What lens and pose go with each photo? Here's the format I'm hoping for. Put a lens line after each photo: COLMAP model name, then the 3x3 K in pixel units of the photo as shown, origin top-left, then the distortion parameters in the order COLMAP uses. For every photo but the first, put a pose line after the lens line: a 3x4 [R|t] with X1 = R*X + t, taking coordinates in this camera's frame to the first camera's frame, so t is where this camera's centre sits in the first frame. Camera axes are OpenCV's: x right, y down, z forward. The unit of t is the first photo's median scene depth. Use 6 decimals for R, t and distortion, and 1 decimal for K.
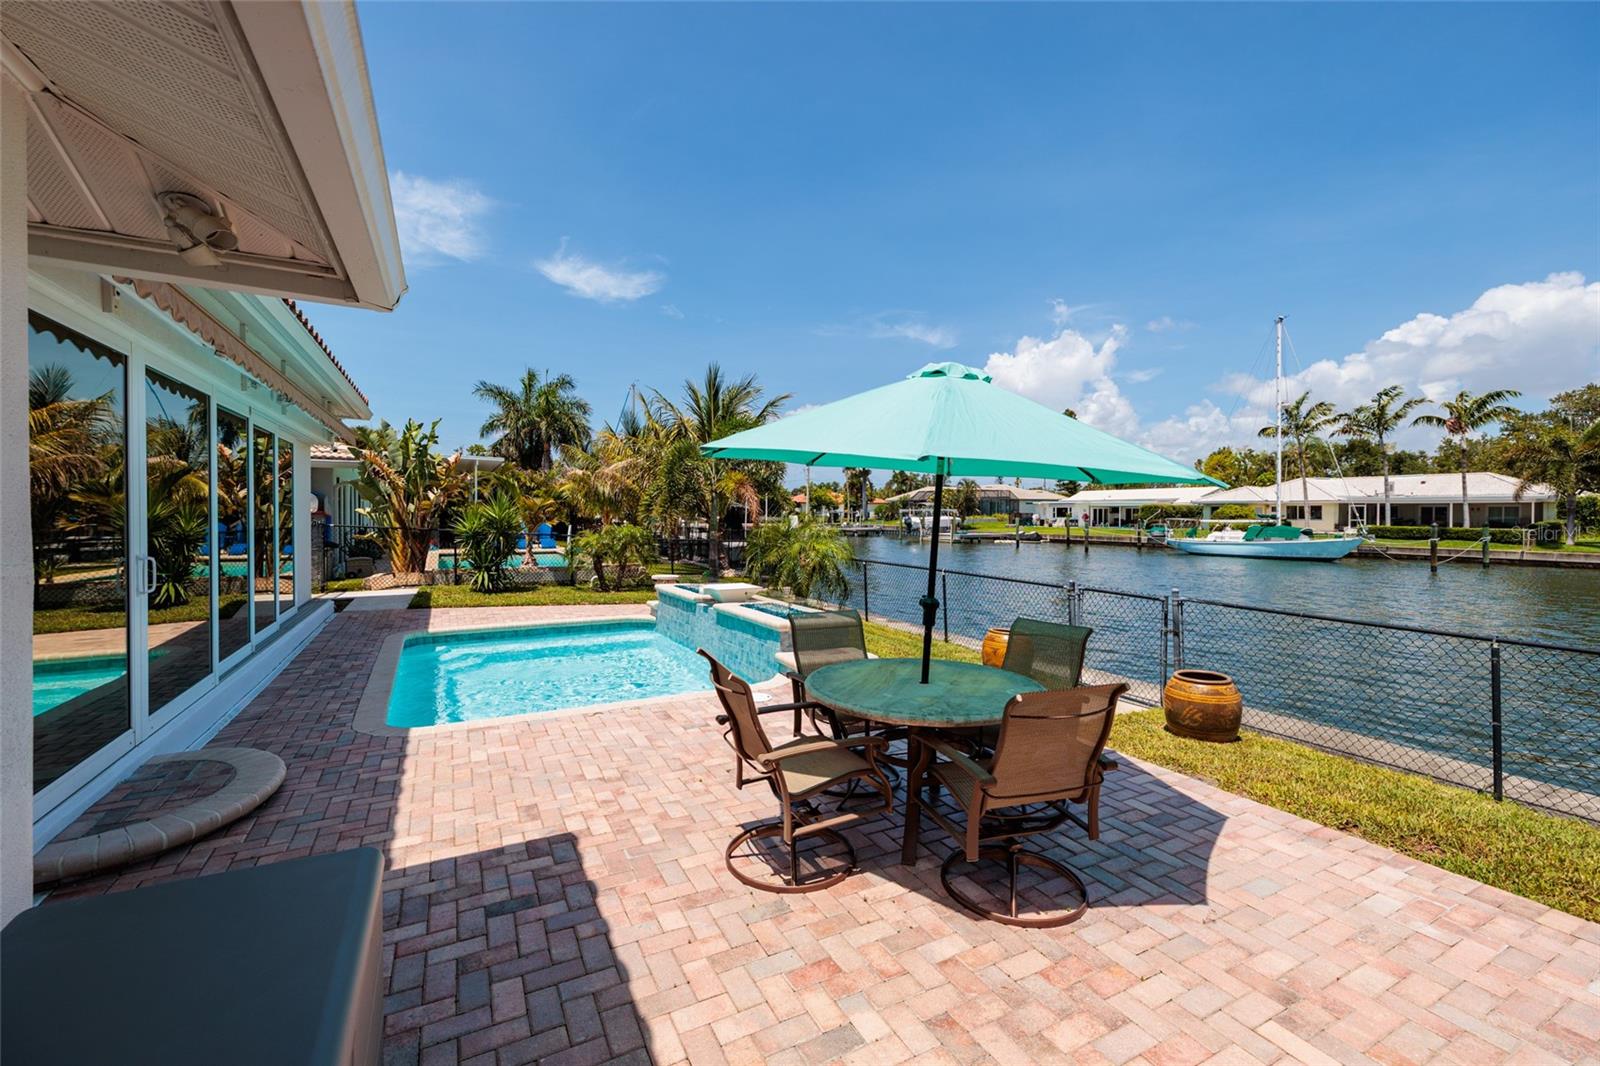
lens RADIAL K [[677.8, 0, 792.6], [0, 677.8, 523.6], [0, 0, 1]] dist [0.002774, 0.000165]
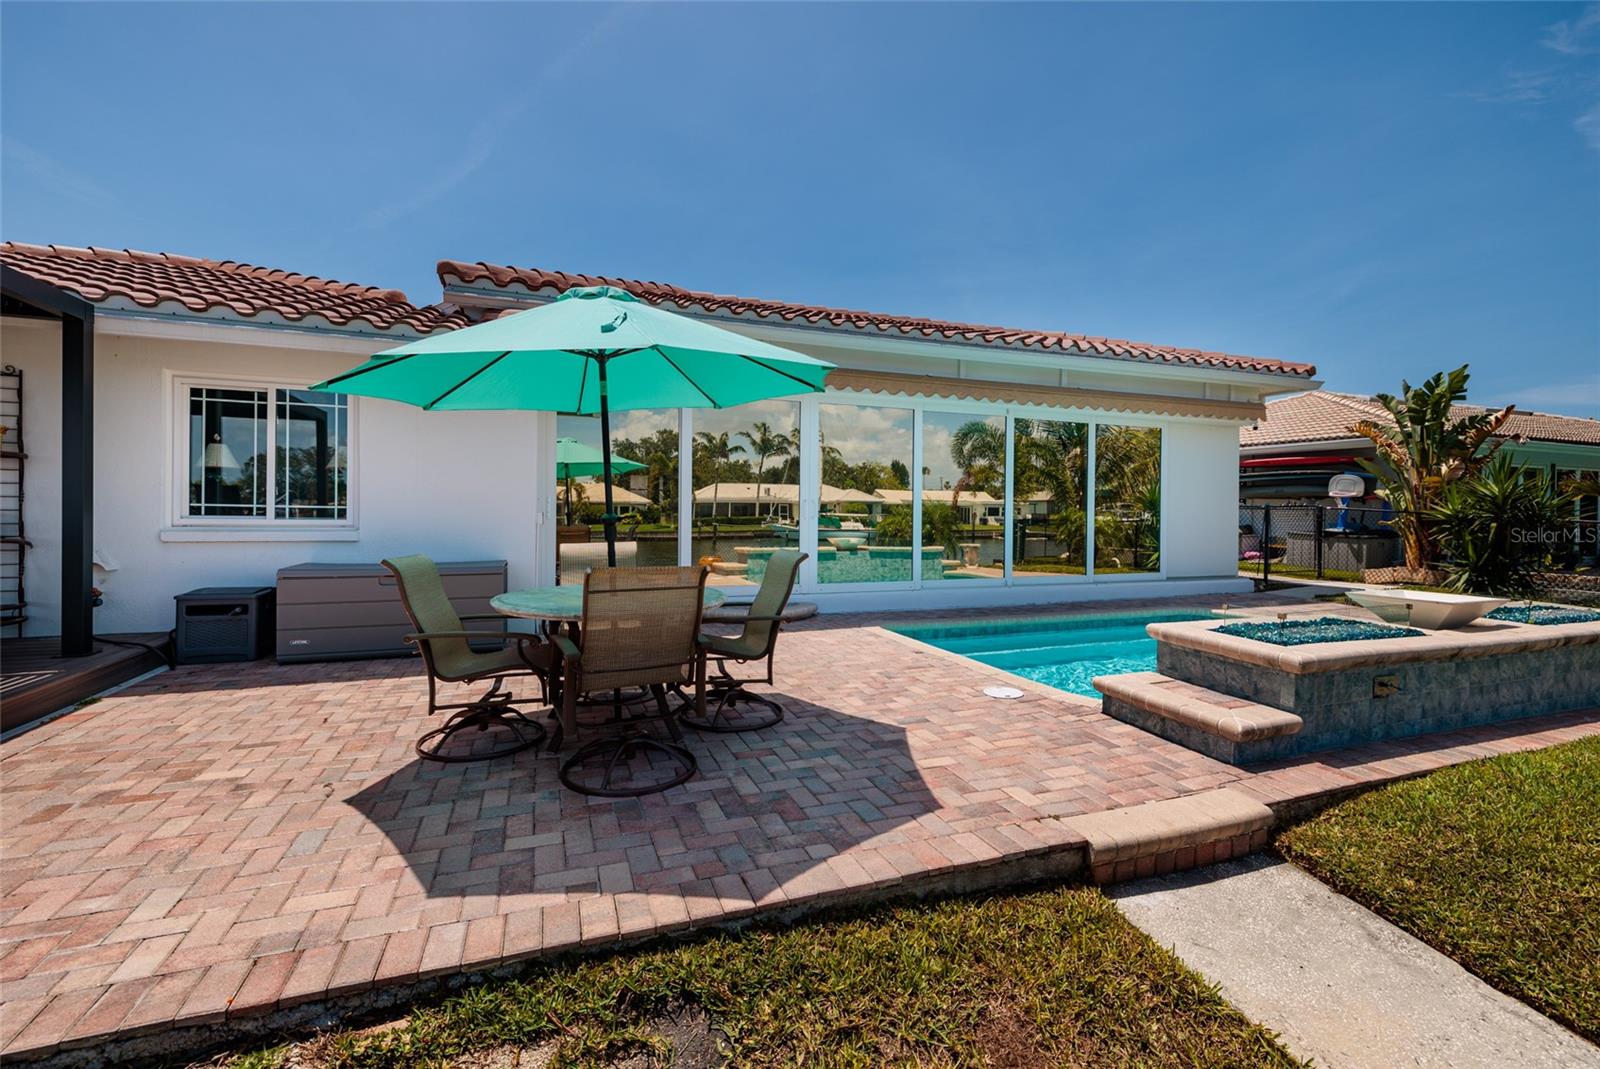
lens RADIAL K [[690.0, 0, 792.8], [0, 690.0, 517.1], [0, 0, 1]] dist [0.003675, 0.001136]
pose [[-0.129886, 0.004685, -0.991518, 0.128668], [-0.027843, 0.999577, 0.008371, 0.010438], [0.991138, 0.028694, -0.129701, 0.149479]]
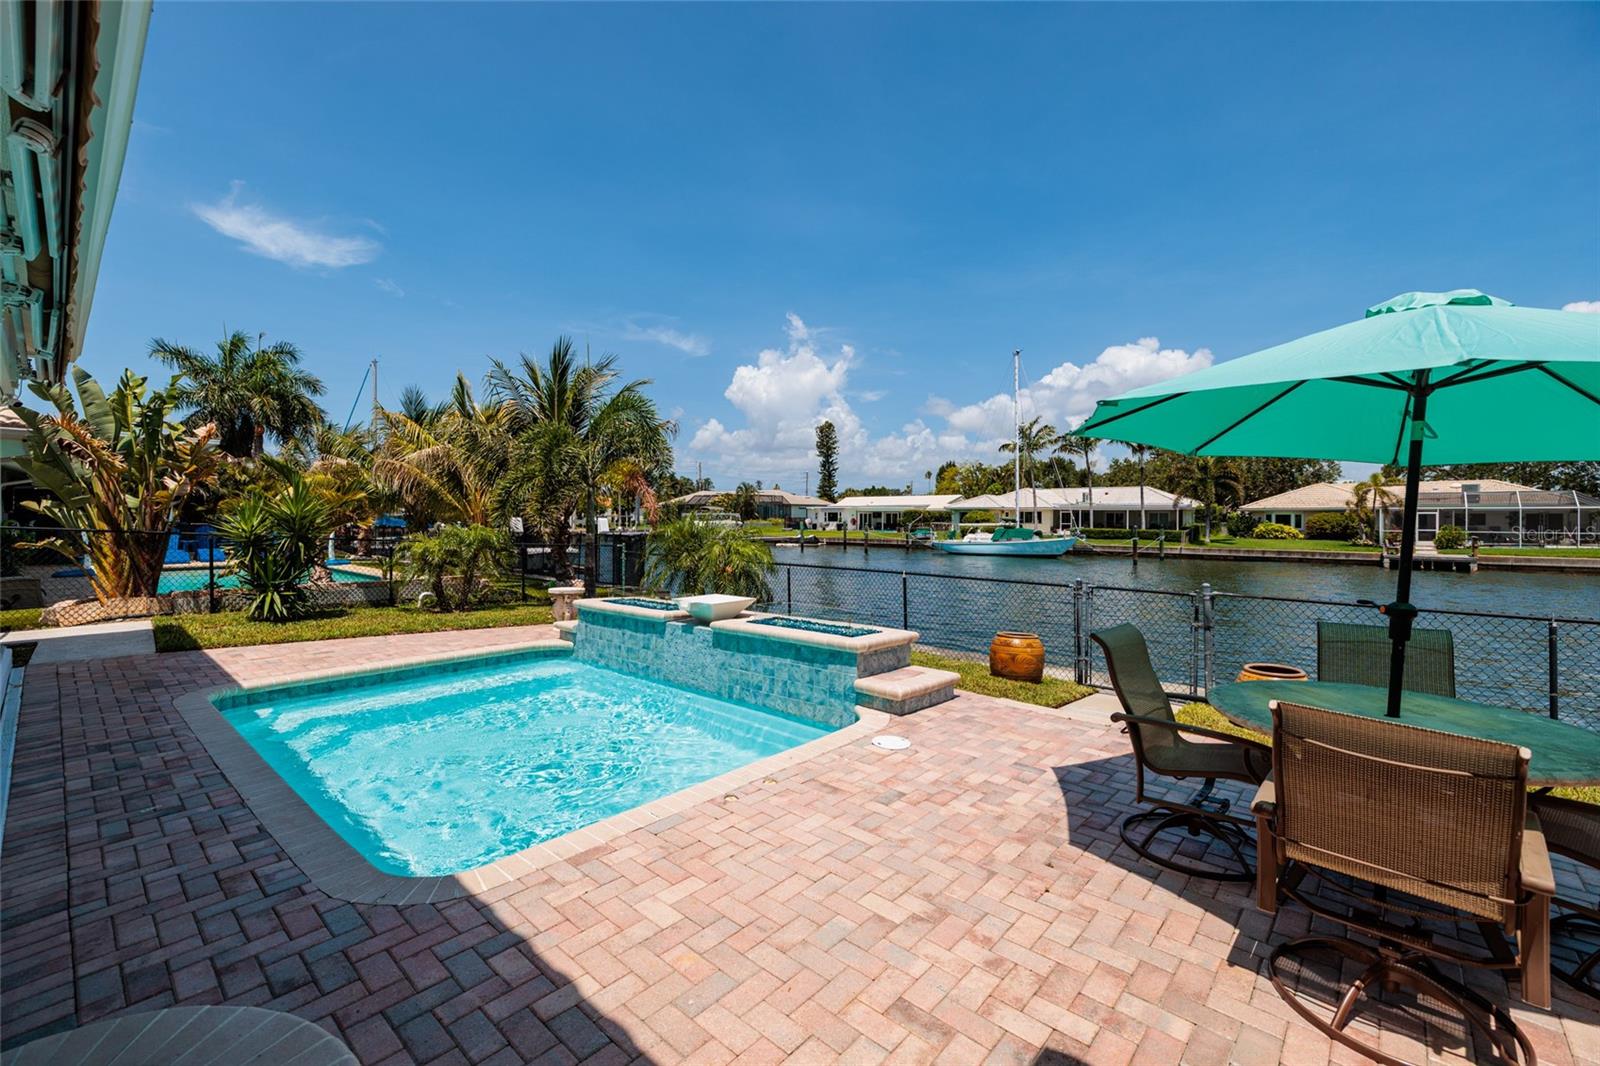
lens RADIAL K [[677.8, 0, 792.6], [0, 677.8, 523.6], [0, 0, 1]] dist [0.002774, 0.000165]
pose [[0.936032, -0.000602, 0.351915, -0.073796], [0.003254, 0.999971, -0.006943, 0.002472], [-0.351900, 0.007644, 0.936006, 0.055767]]
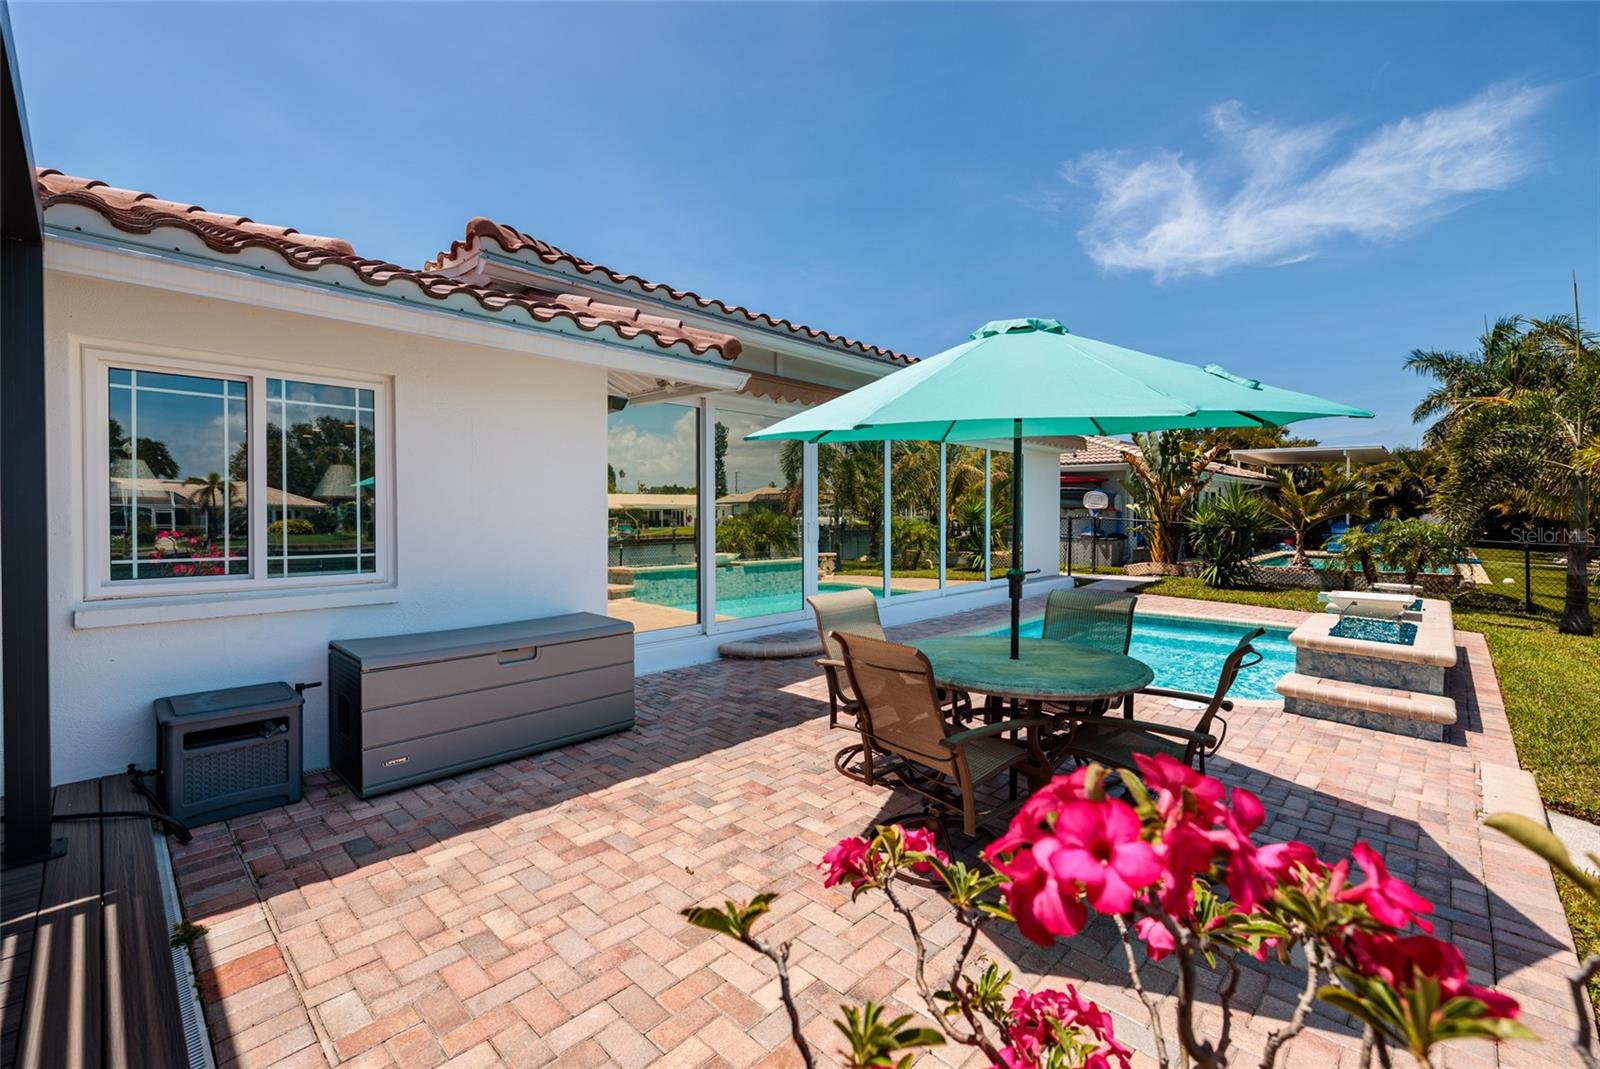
lens RADIAL K [[677.8, 0, 792.6], [0, 677.8, 525.1], [0, 0, 1]] dist [0.002774, 0.000165]
pose [[0.312051, 0.013299, -0.949972, 0.105485], [-0.015840, 0.999836, 0.008794, 0.004892], [0.949933, 0.012304, 0.312211, 0.043067]]
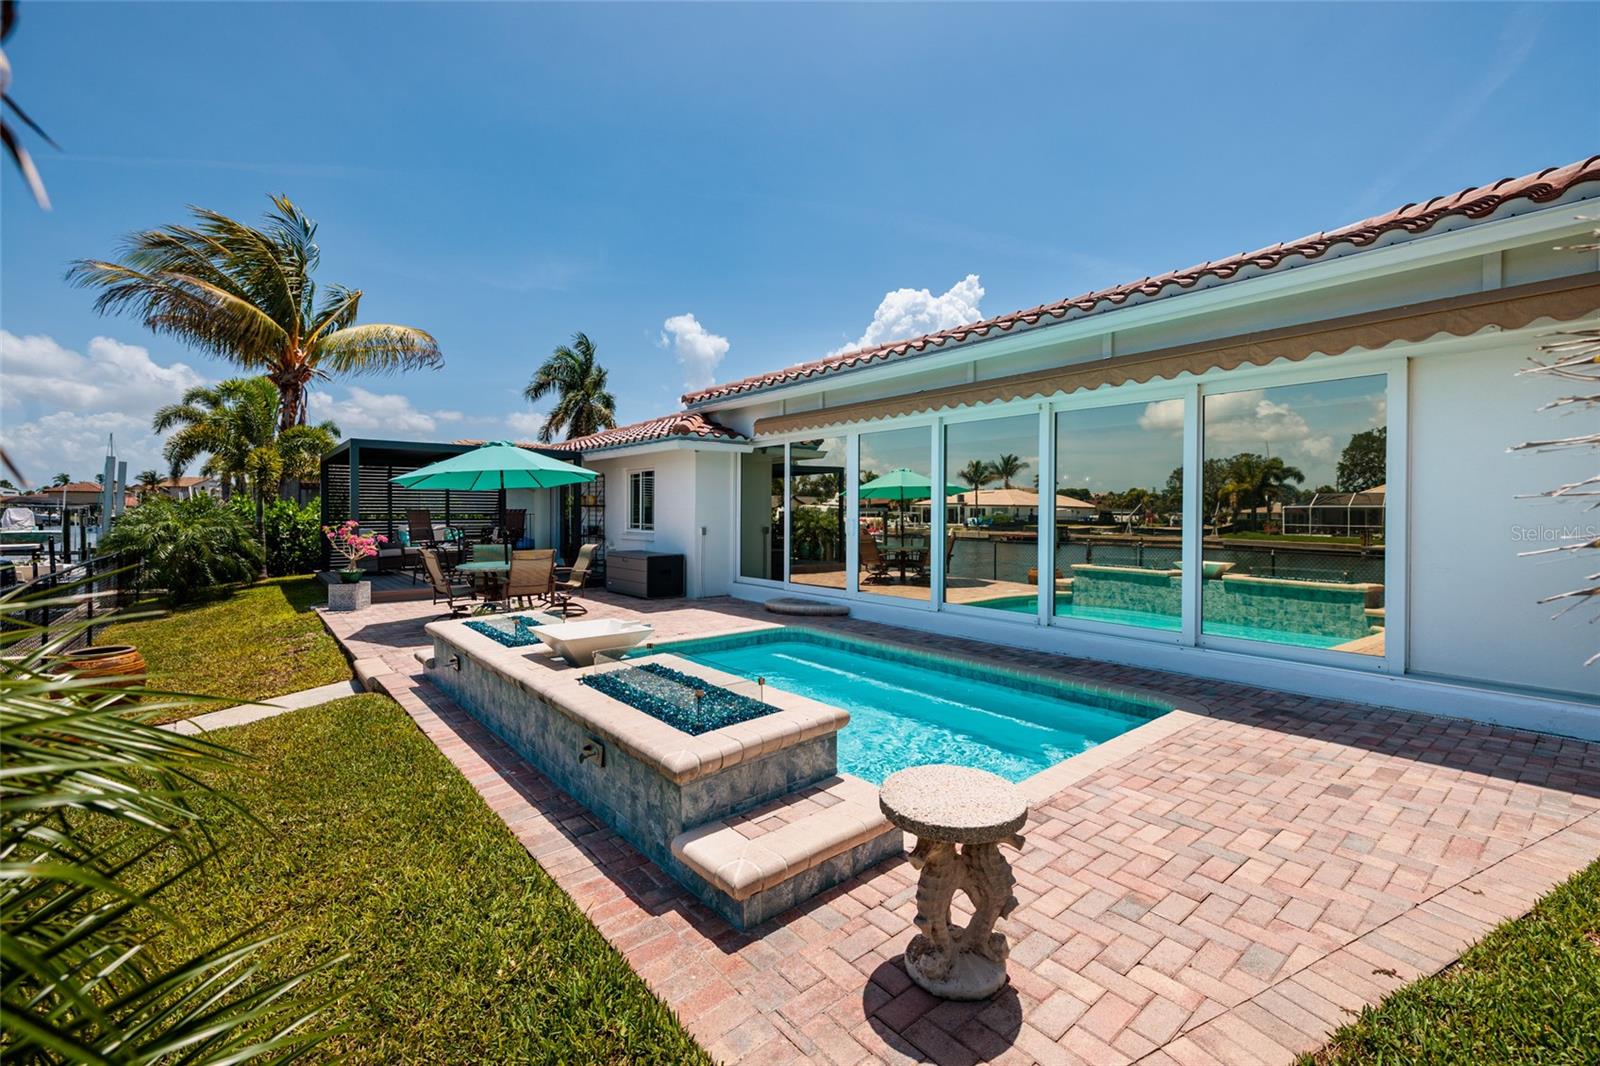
lens RADIAL K [[690.0, 0, 792.8], [0, 690.0, 515.6], [0, 0, 1]] dist [0.003675, 0.001136]
pose [[-0.977516, 0.000049, -0.210861, -0.031691], [-0.005155, 0.999695, 0.024133, -0.002105], [0.210798, 0.024677, -0.977218, 0.400375]]
